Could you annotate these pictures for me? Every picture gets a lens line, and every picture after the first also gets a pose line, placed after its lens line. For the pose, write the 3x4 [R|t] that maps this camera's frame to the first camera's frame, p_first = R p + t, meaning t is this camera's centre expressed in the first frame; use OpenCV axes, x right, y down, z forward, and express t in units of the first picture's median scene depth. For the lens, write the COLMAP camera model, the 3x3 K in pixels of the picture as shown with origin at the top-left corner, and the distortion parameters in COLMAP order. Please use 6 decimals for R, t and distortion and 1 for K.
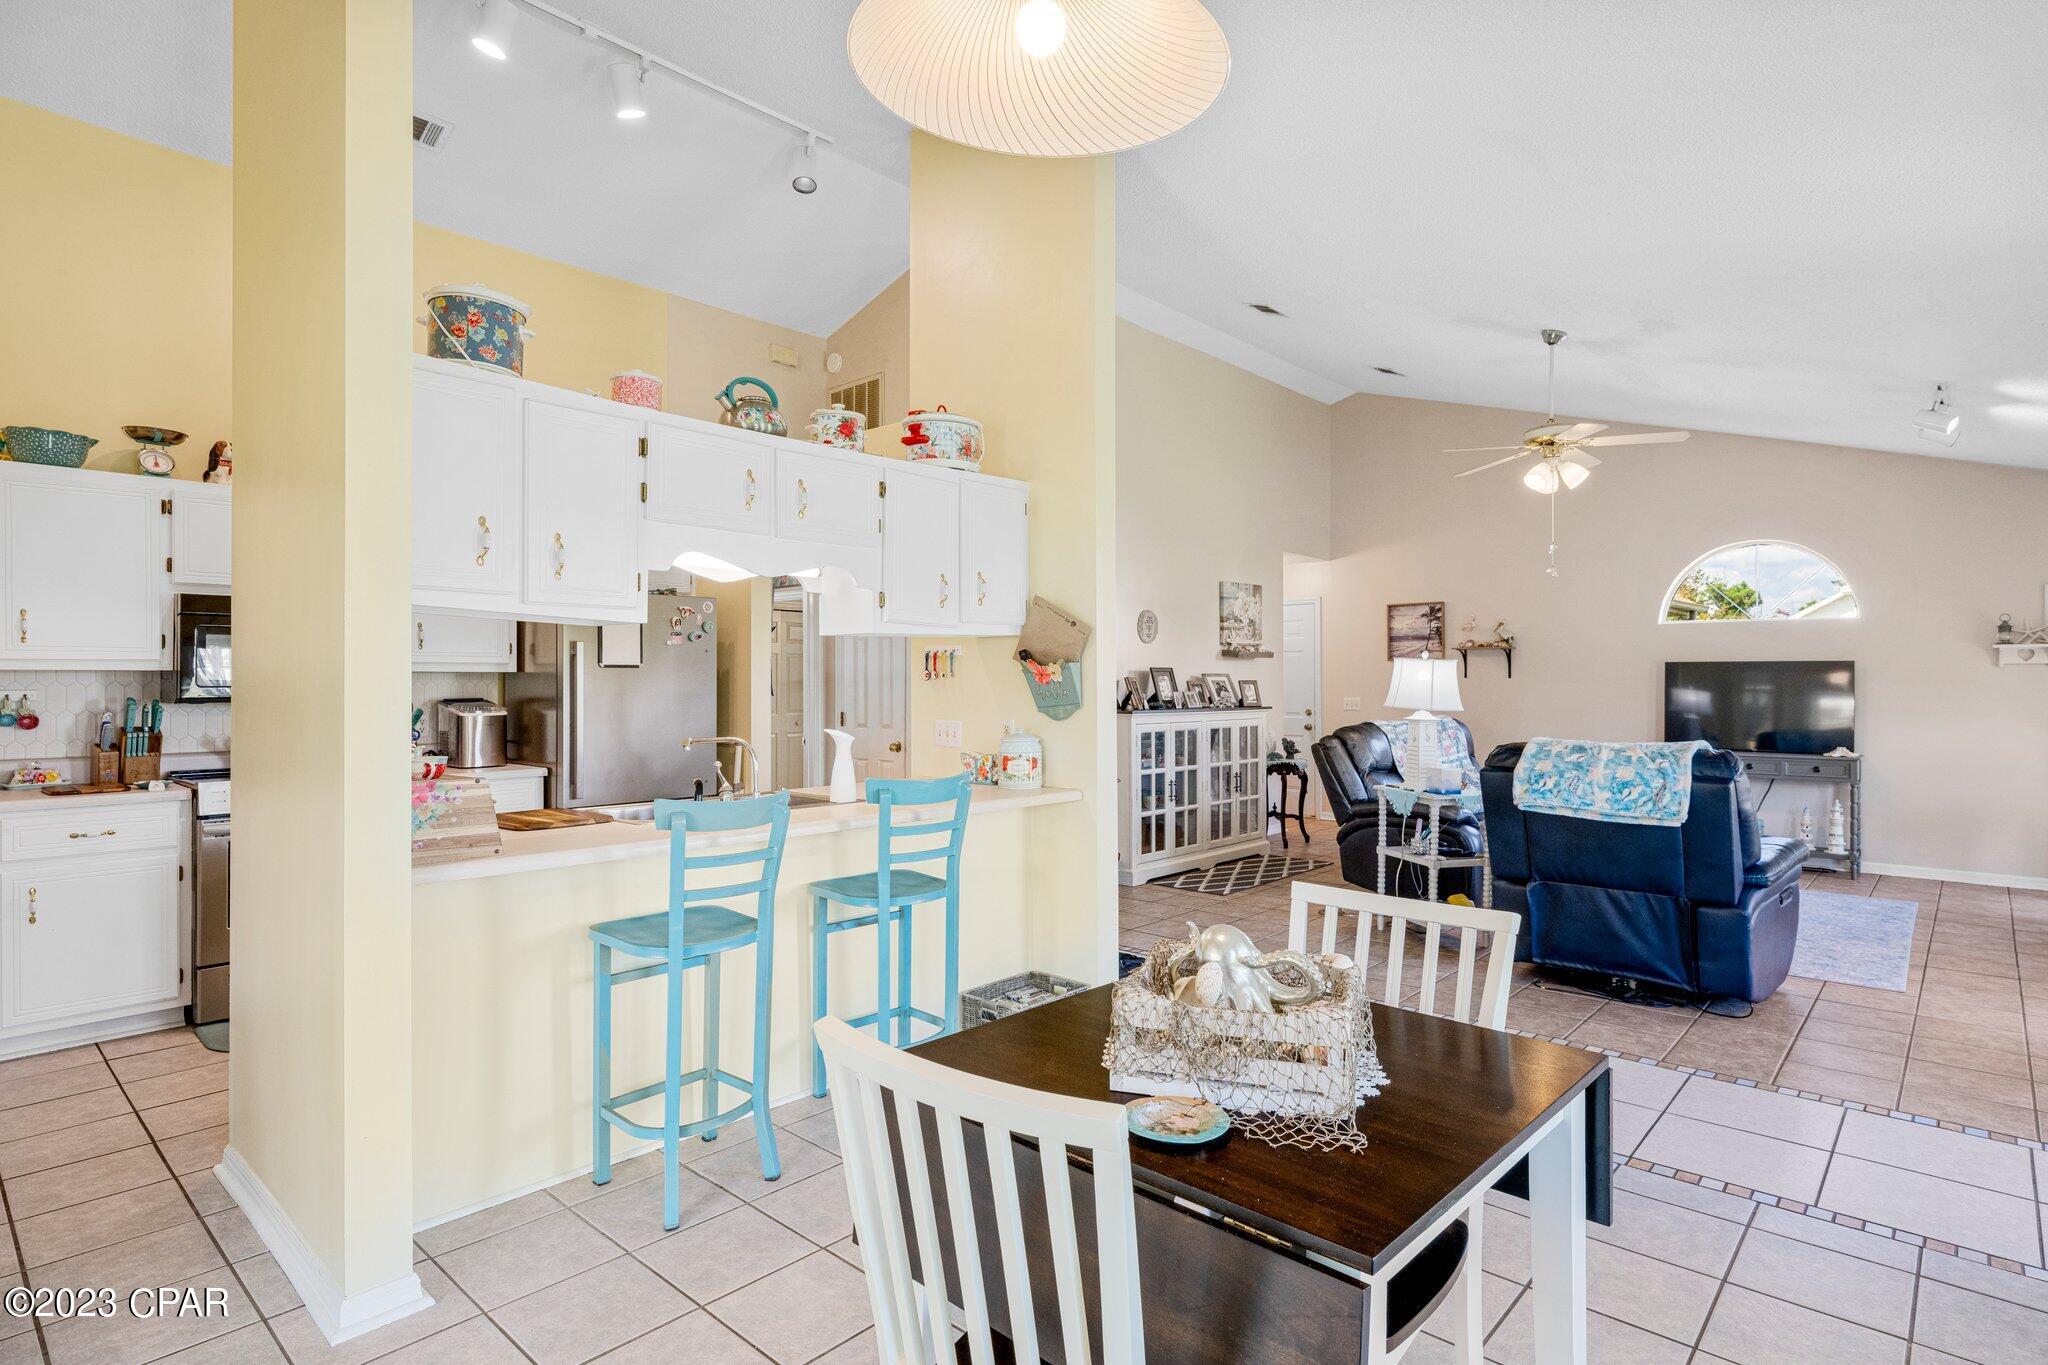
lens RADIAL K [[1052.4, 0, 1034.8], [0, 1052.4, 670.1], [0, 0, 1]] dist [0.003206, 0.000565]
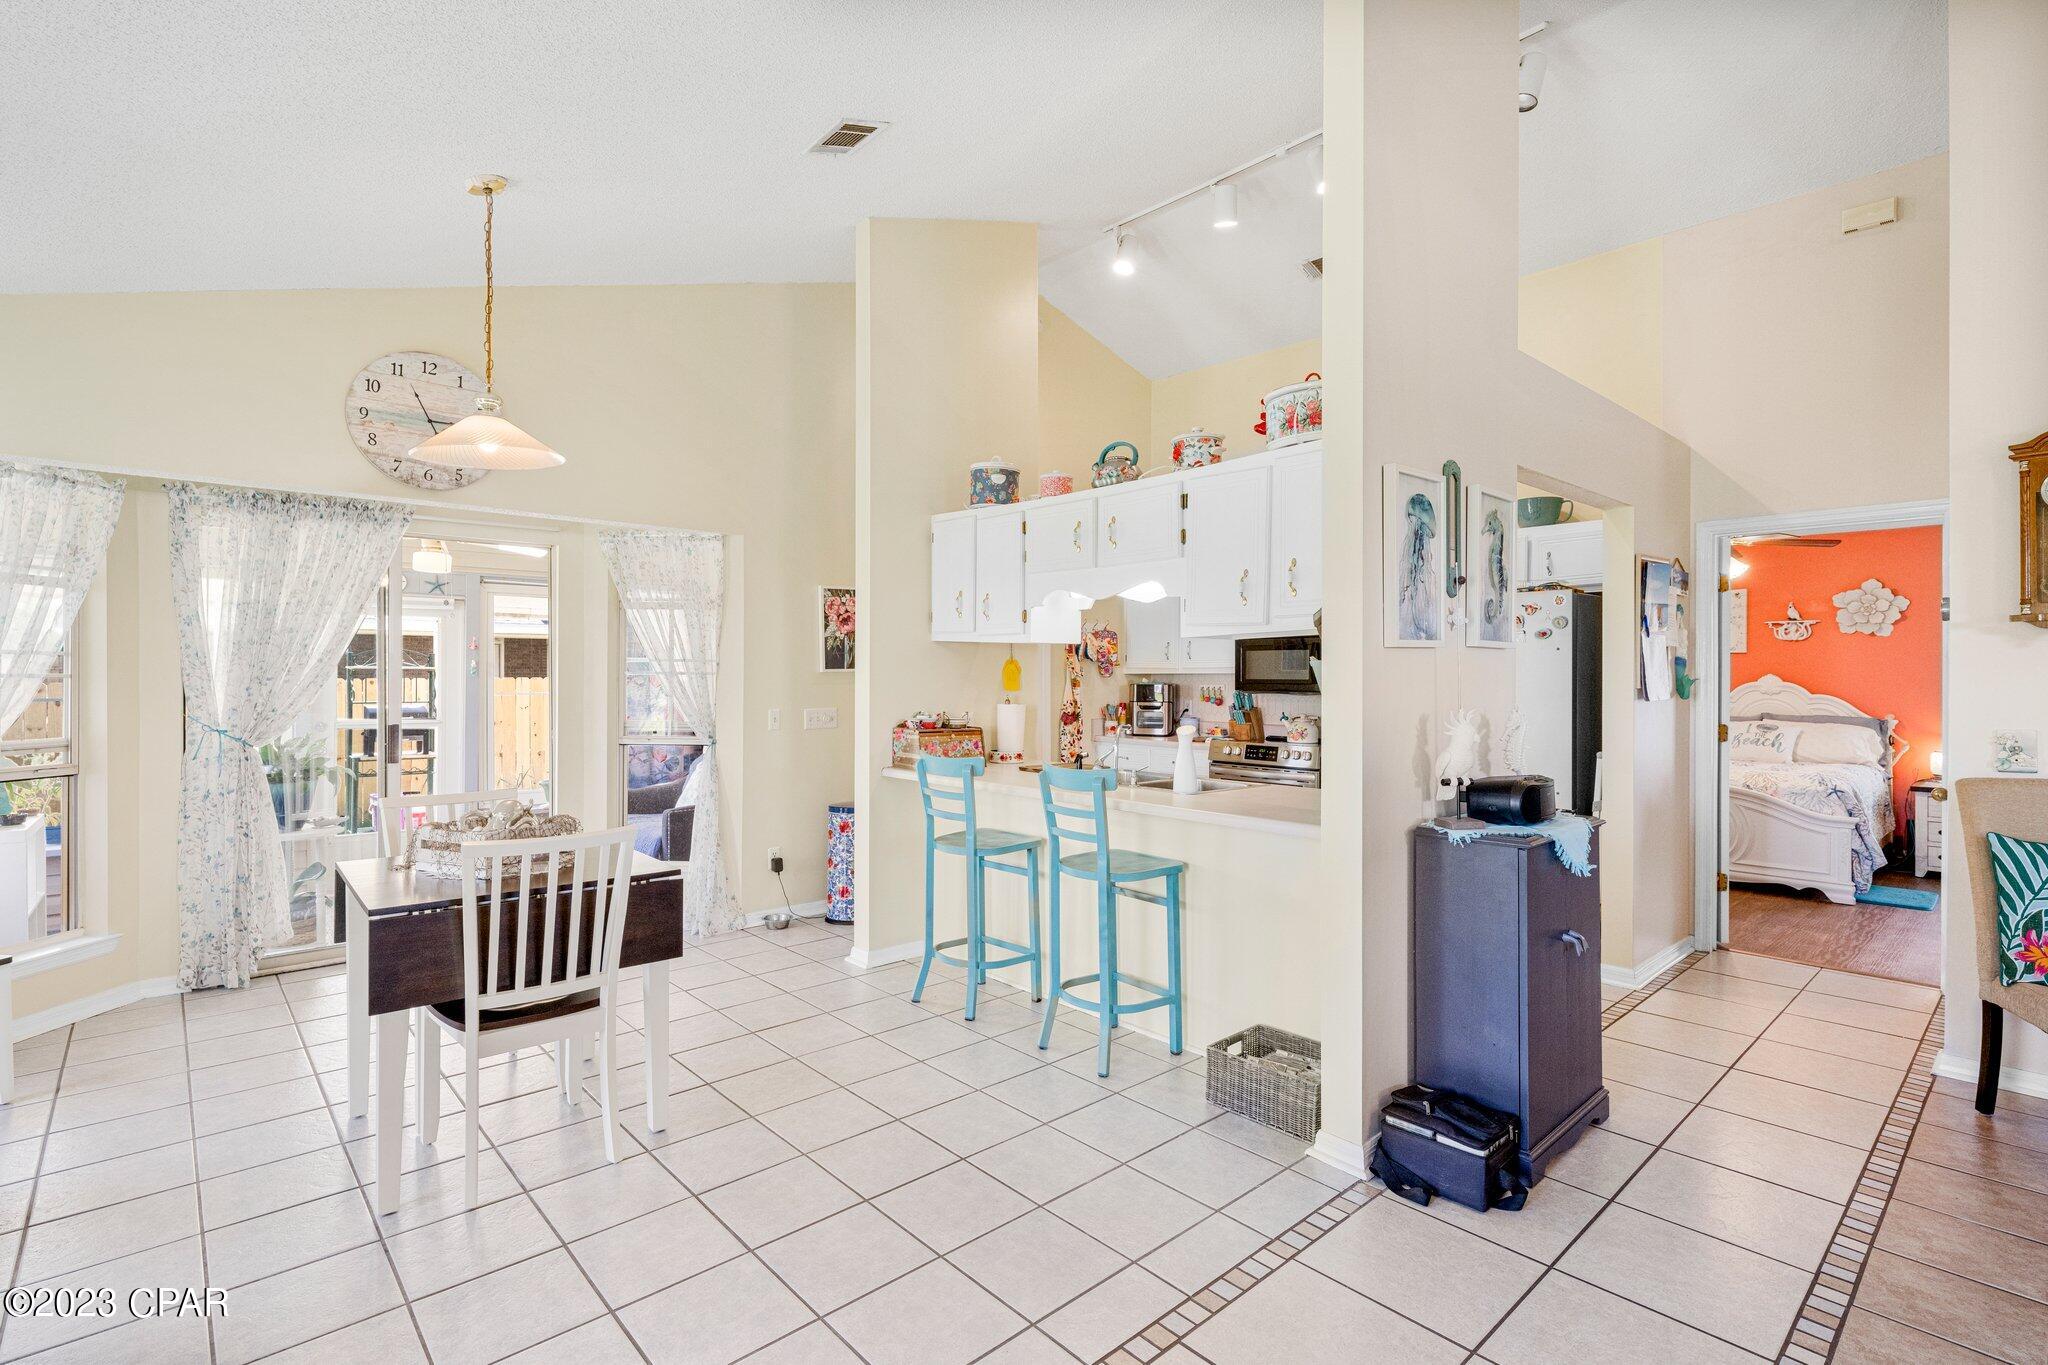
lens RADIAL K [[959.0, 0, 1025.4], [0, 959.0, 678.6], [0, 0, 1]] dist [-0.000769, -0.000120]
pose [[-0.100806, 0.001884, -0.994904, 0.384942], [0.006689, 0.999977, 0.001216, 0.002264], [0.994884, -0.006532, -0.100817, 0.433302]]
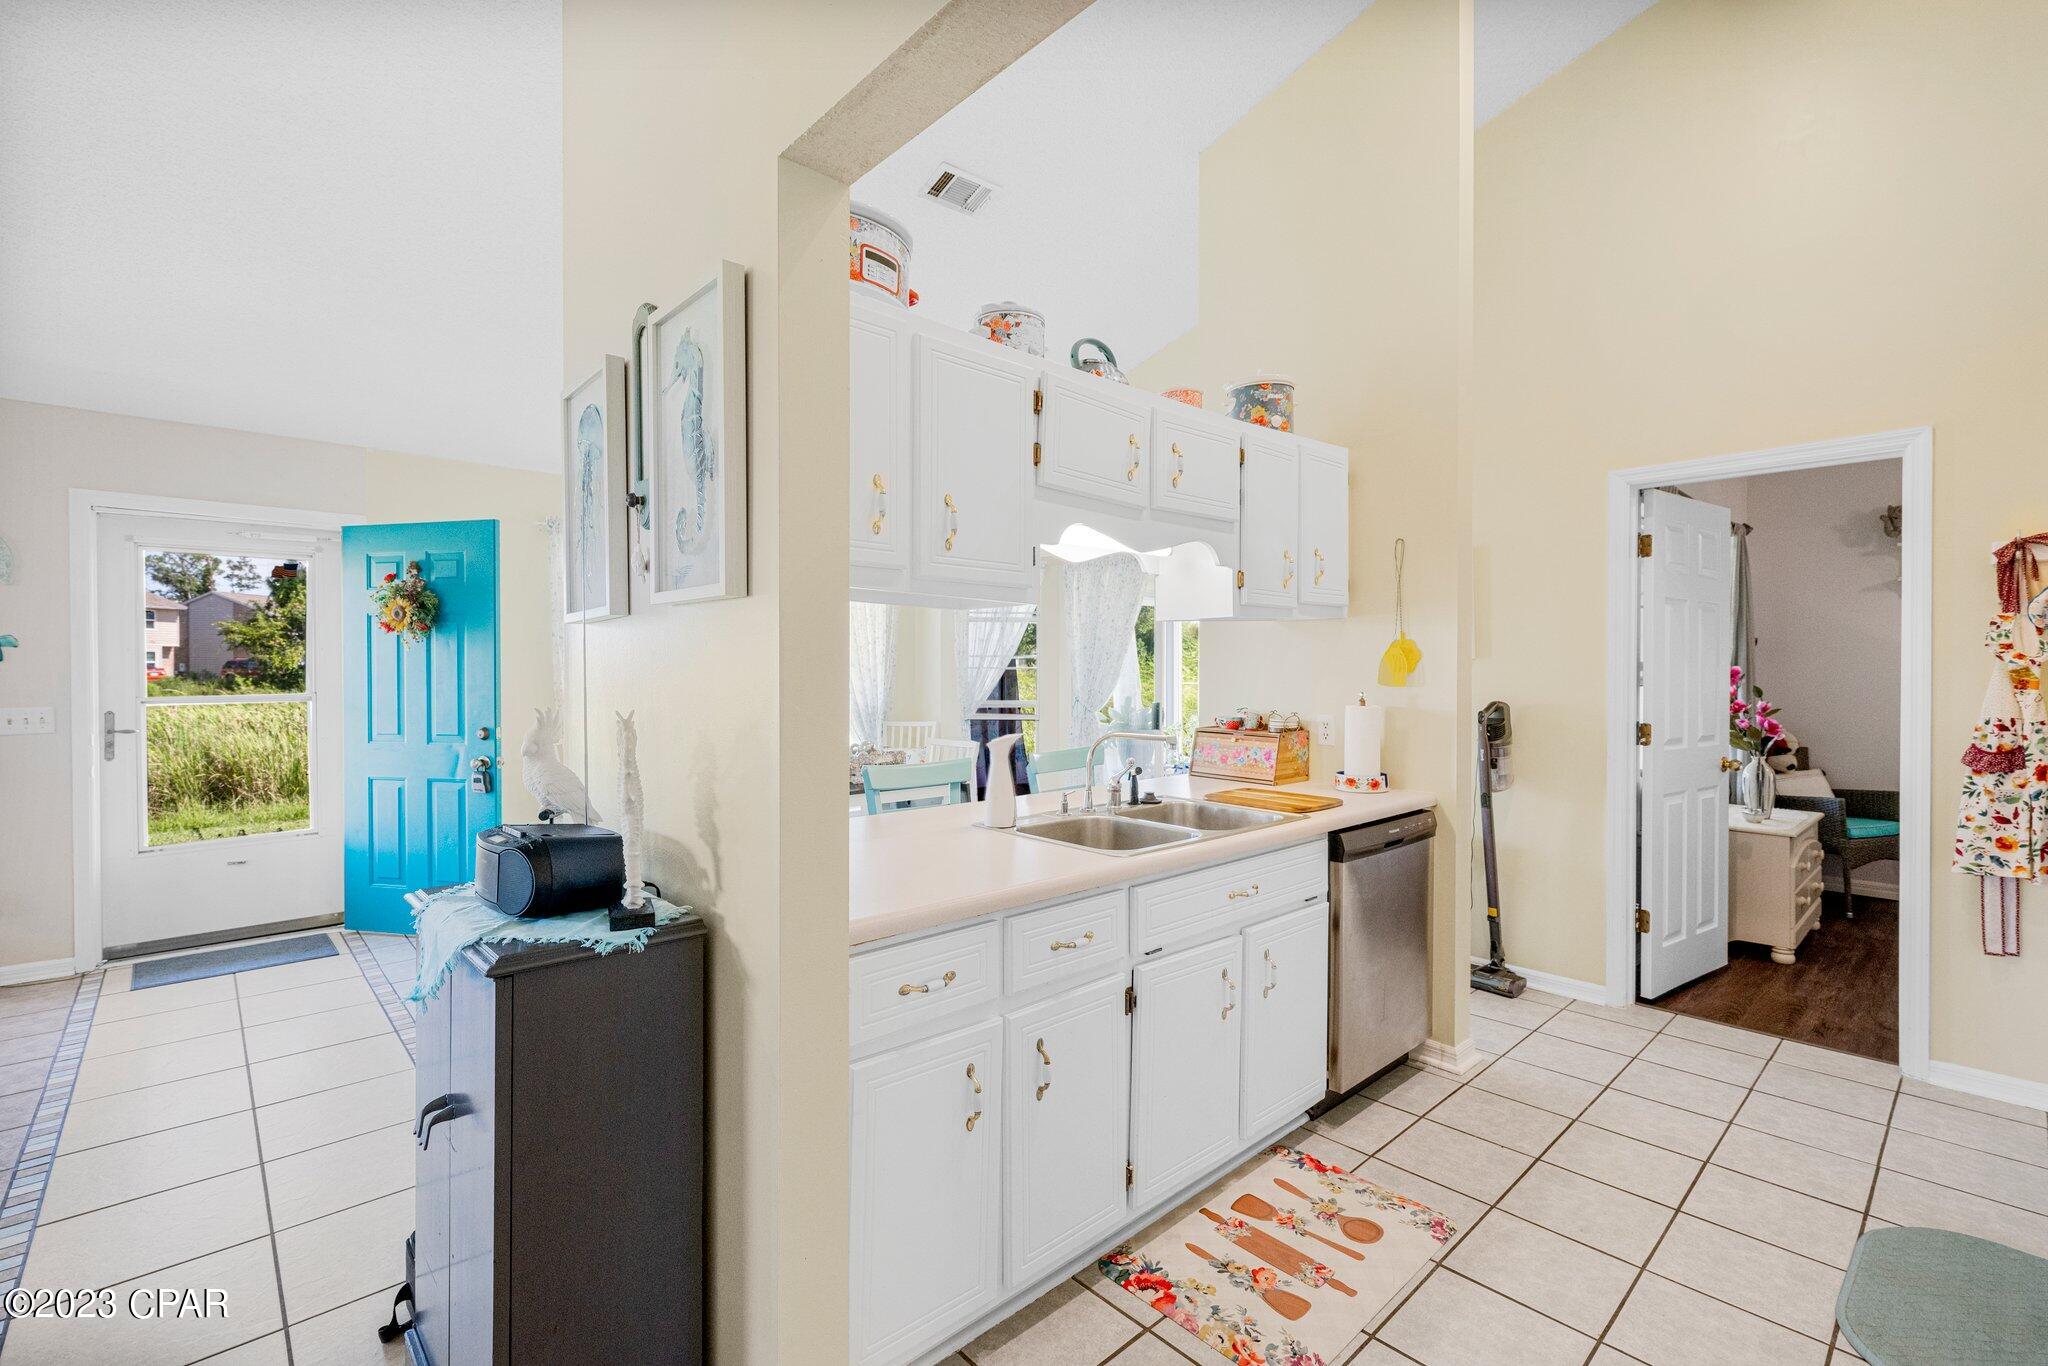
lens RADIAL K [[903.2, 0, 1028.2], [0, 903.2, 673.3], [0, 0, 1]] dist [0.004558, -0.000124]
pose [[-0.995154, -0.001350, 0.098322, -0.123780], [-0.001572, 0.999996, -0.002179, 0.006035], [-0.098319, -0.002323, -0.995152, 0.771190]]
